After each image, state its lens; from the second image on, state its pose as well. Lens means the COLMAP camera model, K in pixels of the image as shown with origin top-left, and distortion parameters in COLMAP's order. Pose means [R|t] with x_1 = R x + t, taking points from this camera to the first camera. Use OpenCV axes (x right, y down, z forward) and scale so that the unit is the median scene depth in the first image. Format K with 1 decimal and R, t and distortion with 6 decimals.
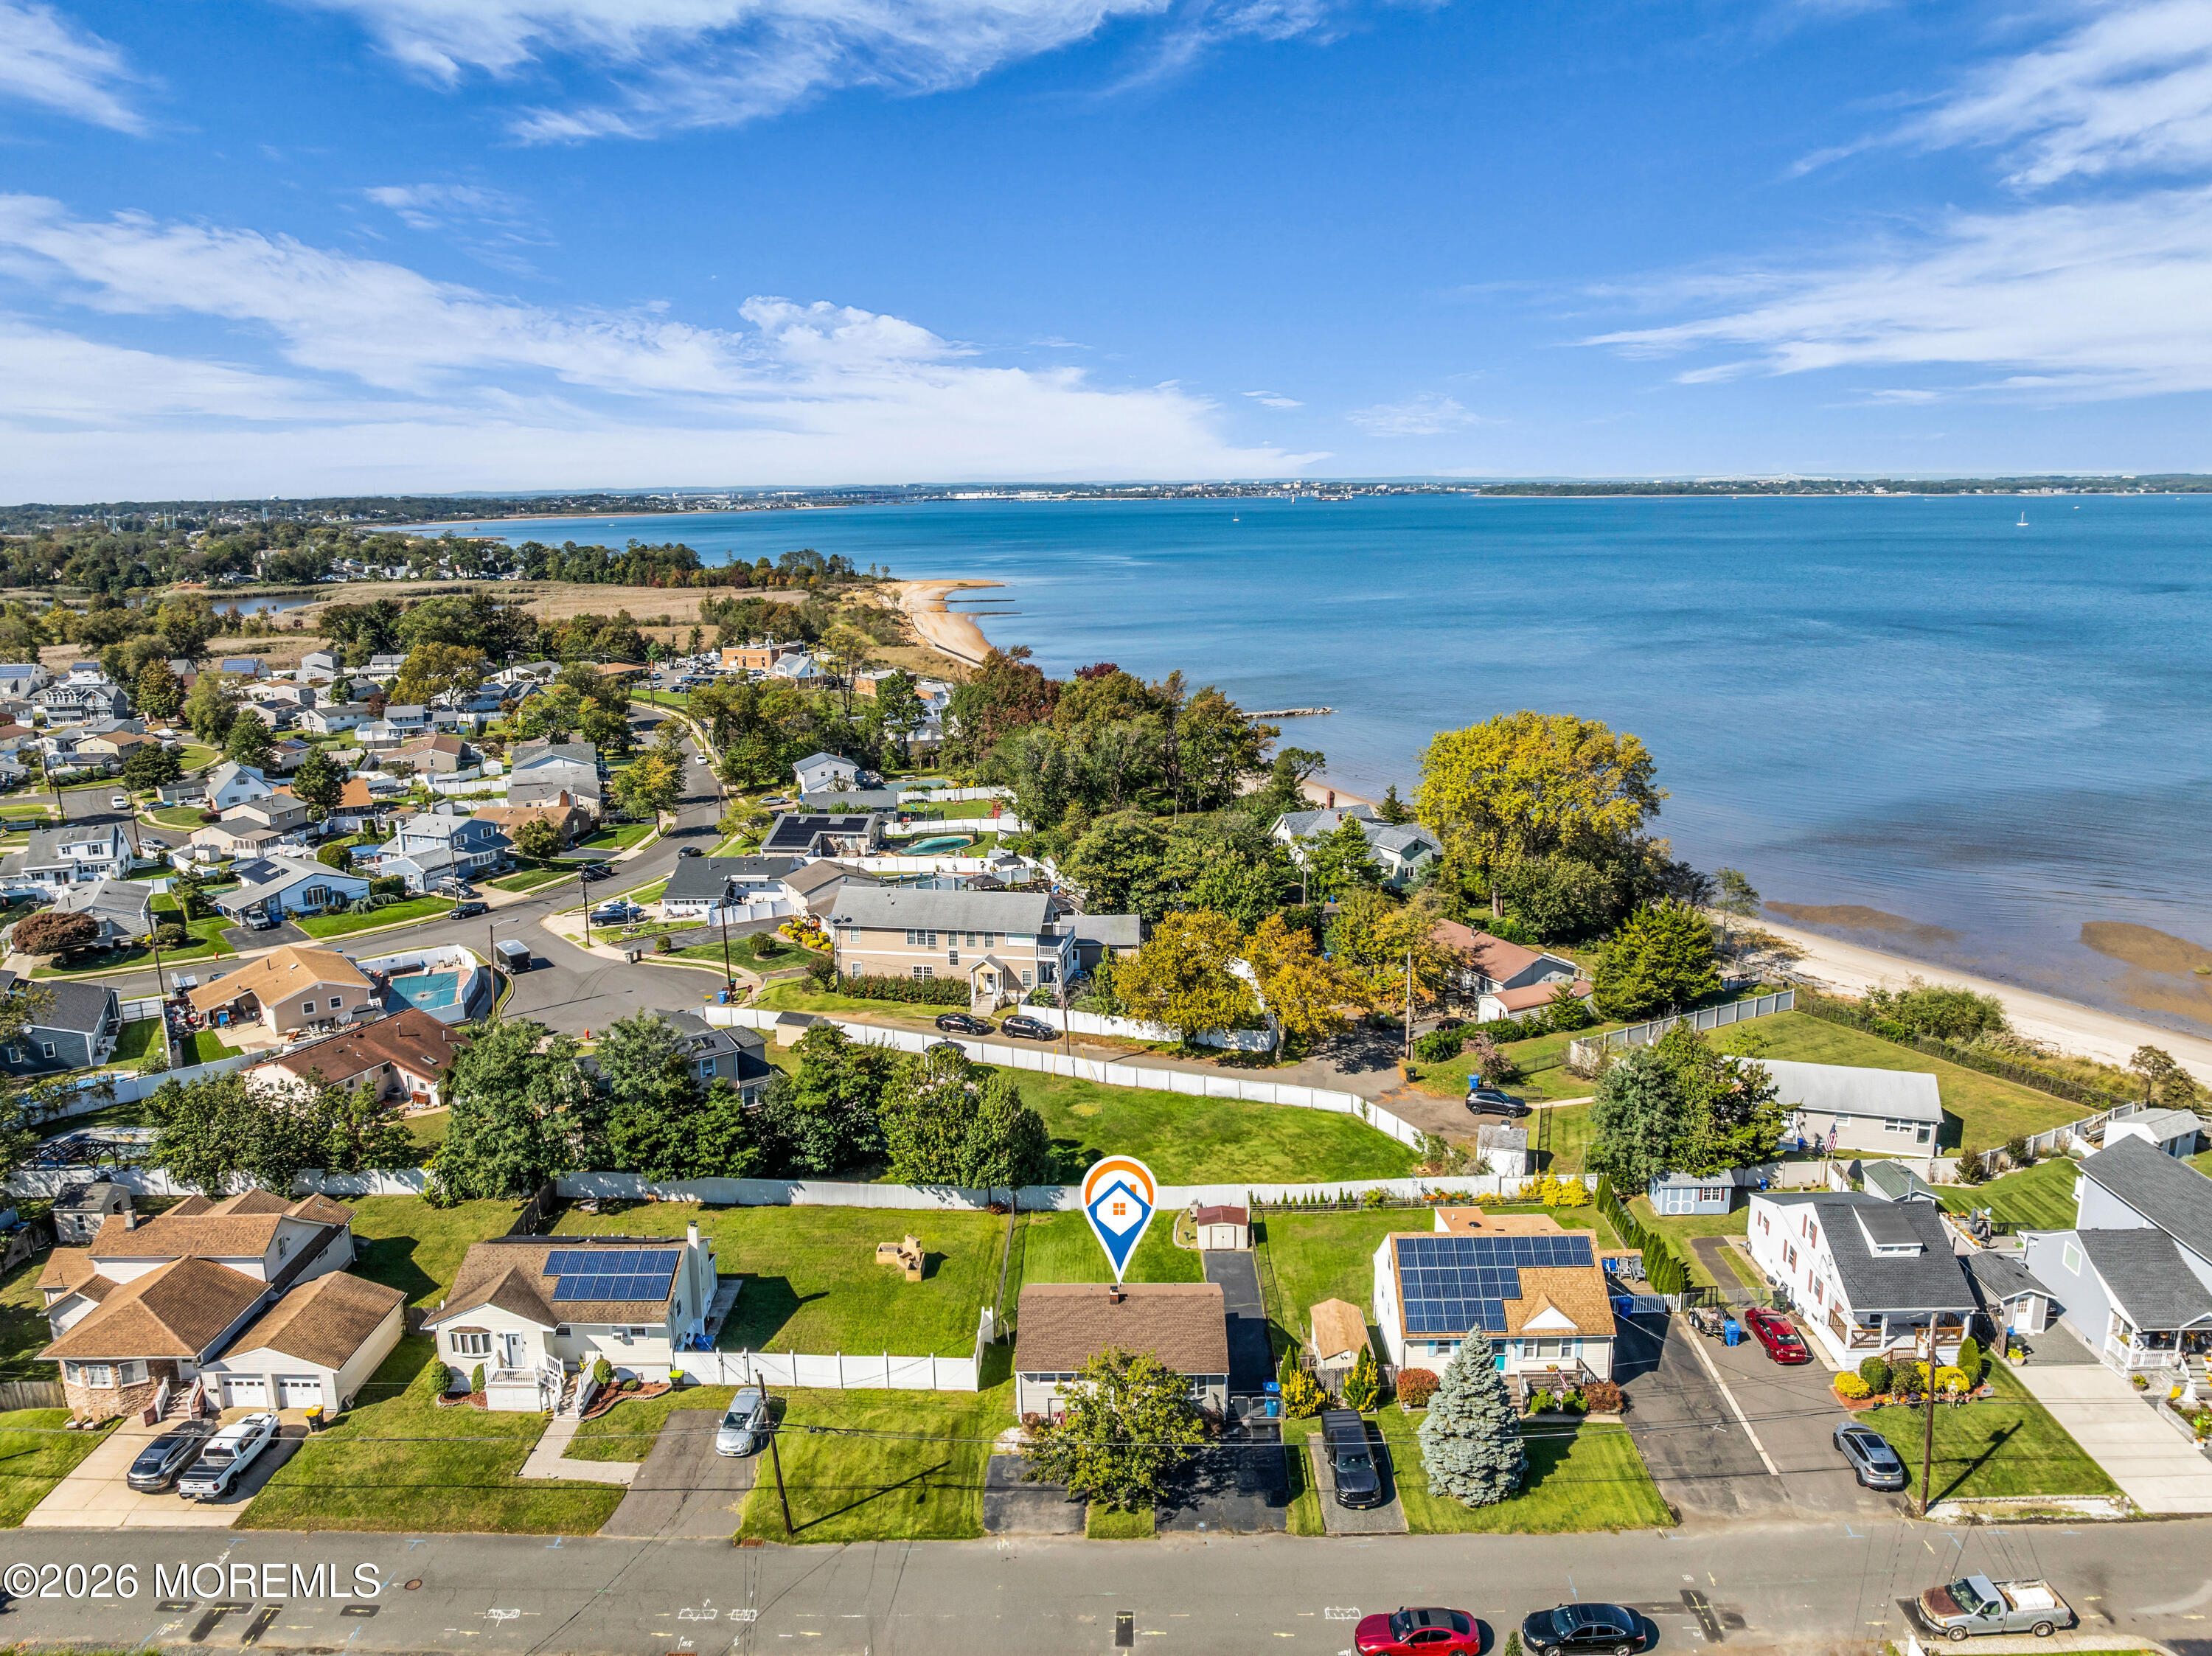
lens RADIAL K [[1551.2, 0, 1106.0], [0, 1551.2, 828.0], [0, 0, 1]] dist [-0.028358, 0.000087]
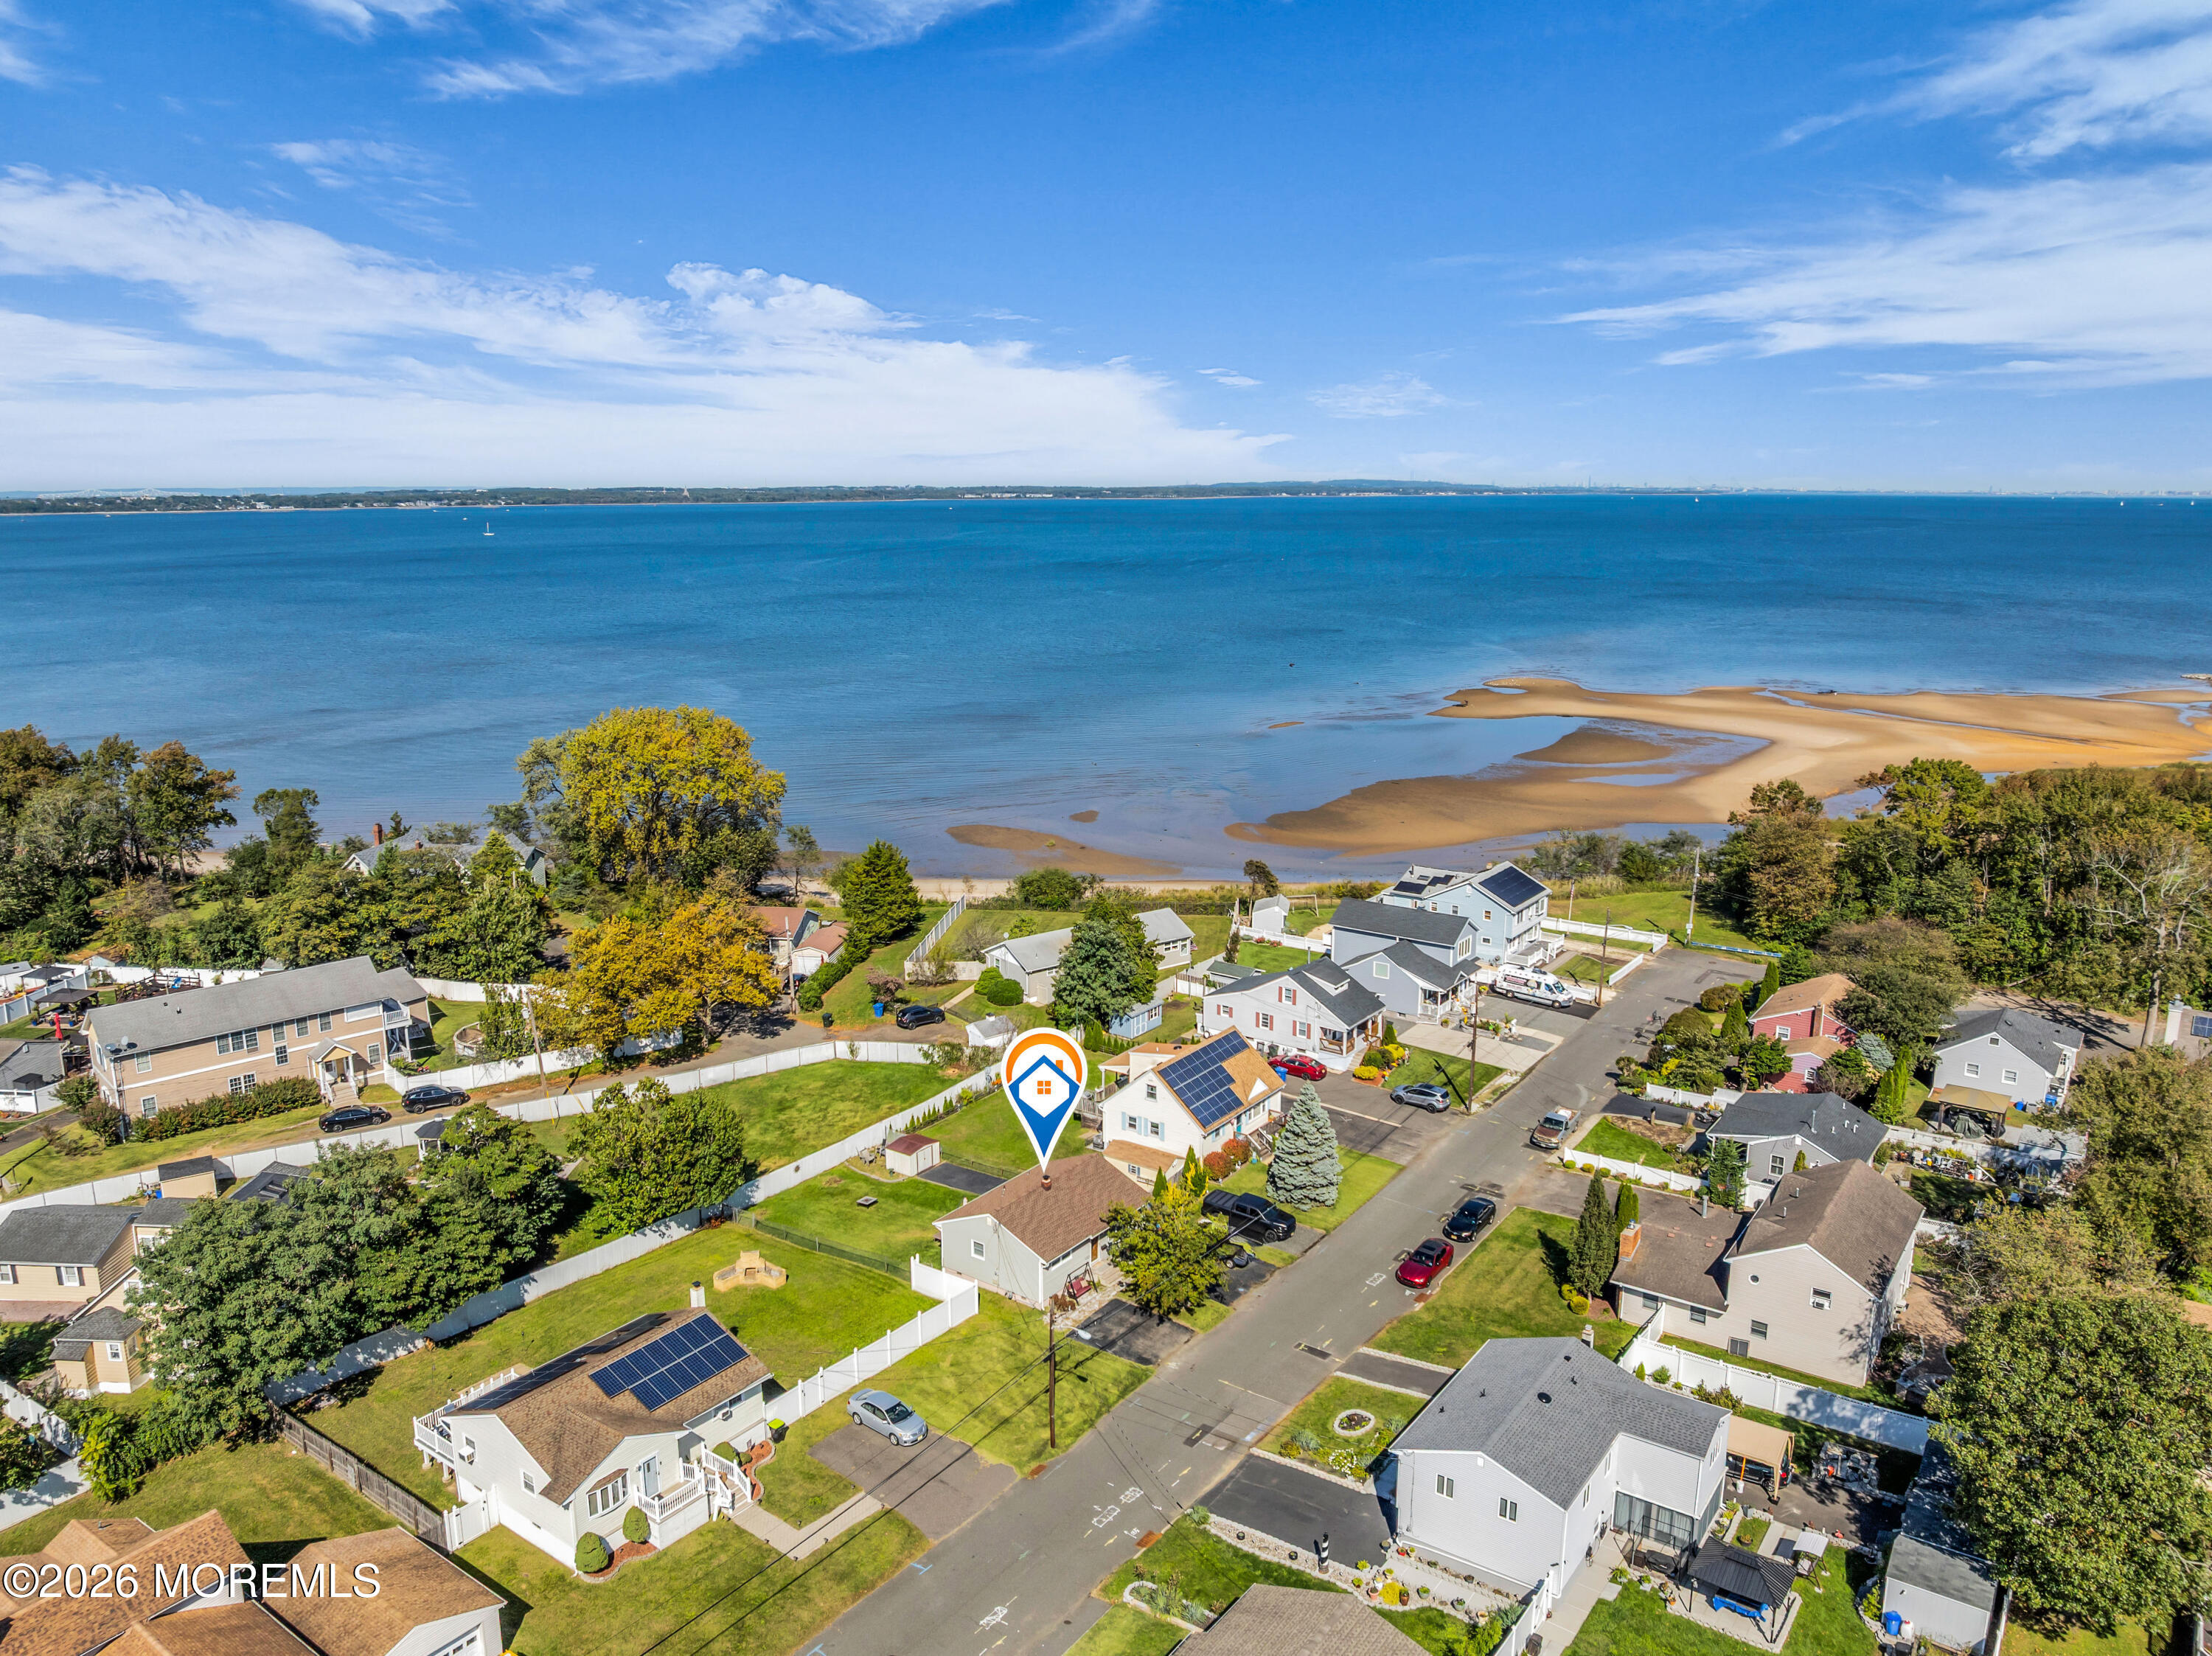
lens RADIAL K [[1551.2, 0, 1106.0], [0, 1551.2, 828.0], [0, 0, 1]] dist [-0.028358, 0.000087]
pose [[0.582977, -0.160882, 0.796401, -0.622927], [0.170478, 0.982601, 0.073705, -0.028460], [-0.794402, 0.092801, 0.600261, 0.175813]]
